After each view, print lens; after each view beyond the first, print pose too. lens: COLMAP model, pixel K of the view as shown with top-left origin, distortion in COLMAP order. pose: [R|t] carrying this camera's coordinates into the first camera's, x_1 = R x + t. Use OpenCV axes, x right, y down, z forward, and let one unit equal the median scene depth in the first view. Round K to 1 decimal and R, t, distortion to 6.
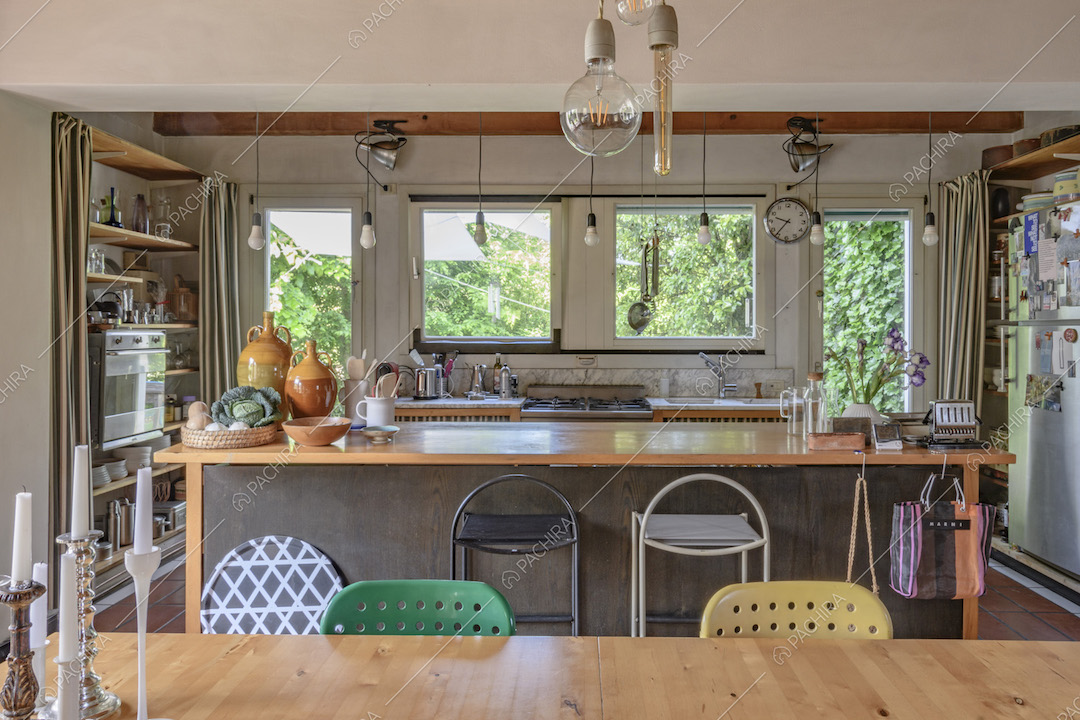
lens RADIAL K [[837.6, 0, 529.9], [0, 837.6, 335.8], [0, 0, 1]] dist [0.006154, 0.002812]
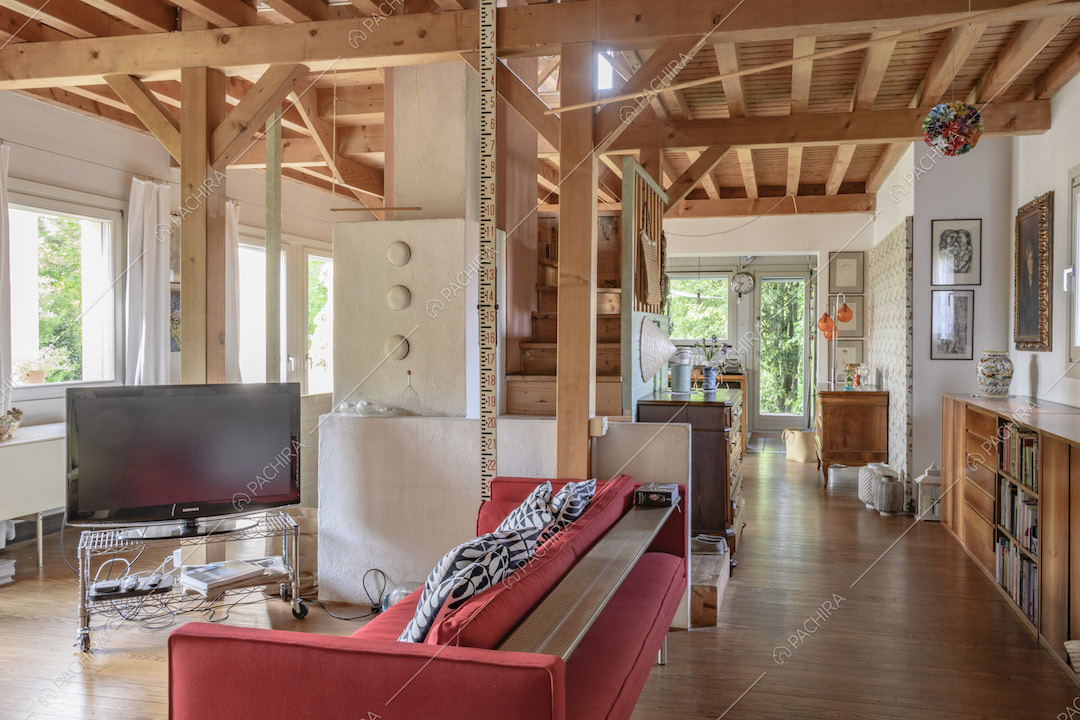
lens RADIAL K [[837.6, 0, 542.9], [0, 837.6, 356.7], [0, 0, 1]] dist [0.006154, 0.002812]
pose [[0.968212, 0.007983, -0.250003, 0.349599], [-0.004600, 0.999890, 0.014110, 0.018030], [0.250088, -0.012512, 0.968142, -1.140964]]
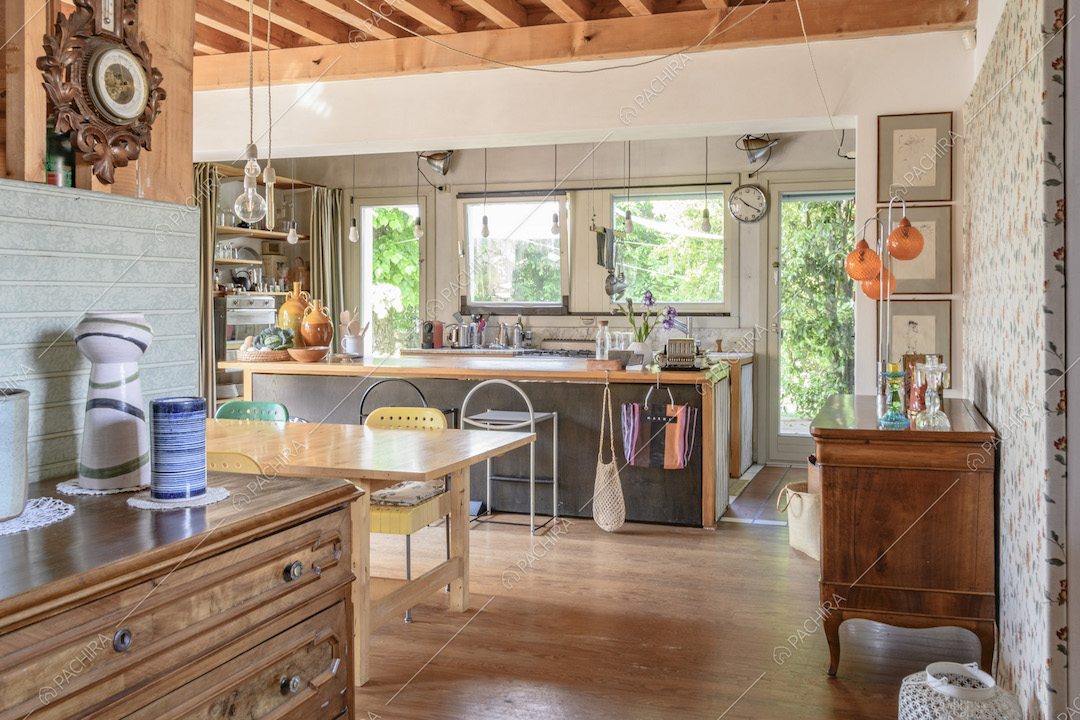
lens RADIAL K [[975.2, 0, 537.2], [0, 975.2, 319.7], [0, 0, 1]] dist [0.007761, 0.002828]
pose [[0.948028, 0.004492, -0.318155, 0.465132], [-0.002726, 0.999978, 0.005996, 0.019586], [0.318175, -0.004817, 0.948020, -0.405725]]
